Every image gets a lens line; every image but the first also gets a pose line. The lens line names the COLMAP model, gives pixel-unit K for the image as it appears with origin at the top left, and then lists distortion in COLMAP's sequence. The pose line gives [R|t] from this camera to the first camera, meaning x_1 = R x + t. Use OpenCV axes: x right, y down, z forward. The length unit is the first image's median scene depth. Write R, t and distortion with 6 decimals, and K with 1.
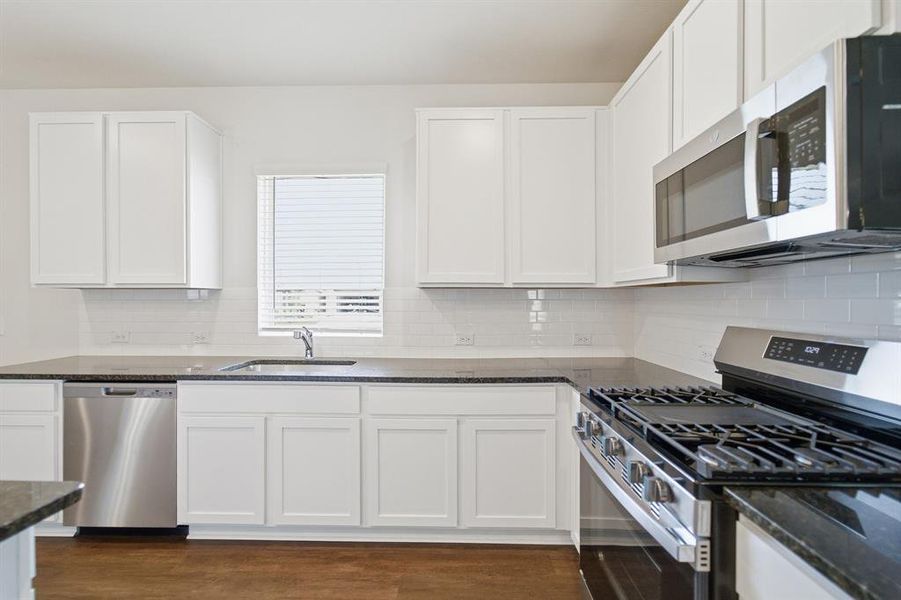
lens RADIAL K [[382.6, 0, 453.3], [0, 382.6, 300.1], [0, 0, 1]] dist [-0.005419, 0.004746]
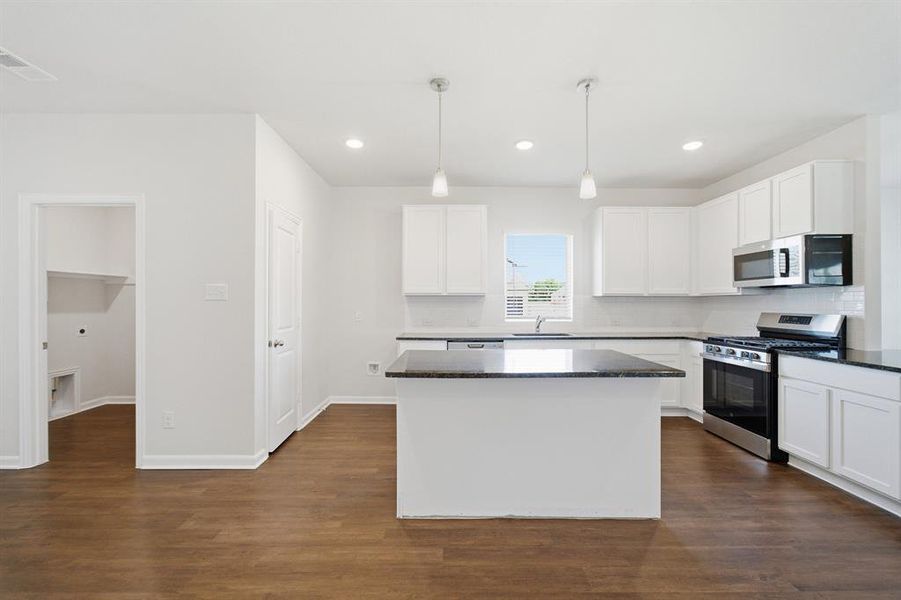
lens RADIAL K [[382.6, 0, 445.6], [0, 382.6, 299.8], [0, 0, 1]] dist [-0.005419, 0.004746]
pose [[0.999651, -0.003426, 0.026209, -1.465801], [0.003431, 0.999994, -0.000136, -0.022381], [-0.026208, 0.000226, 0.999656, -1.500790]]
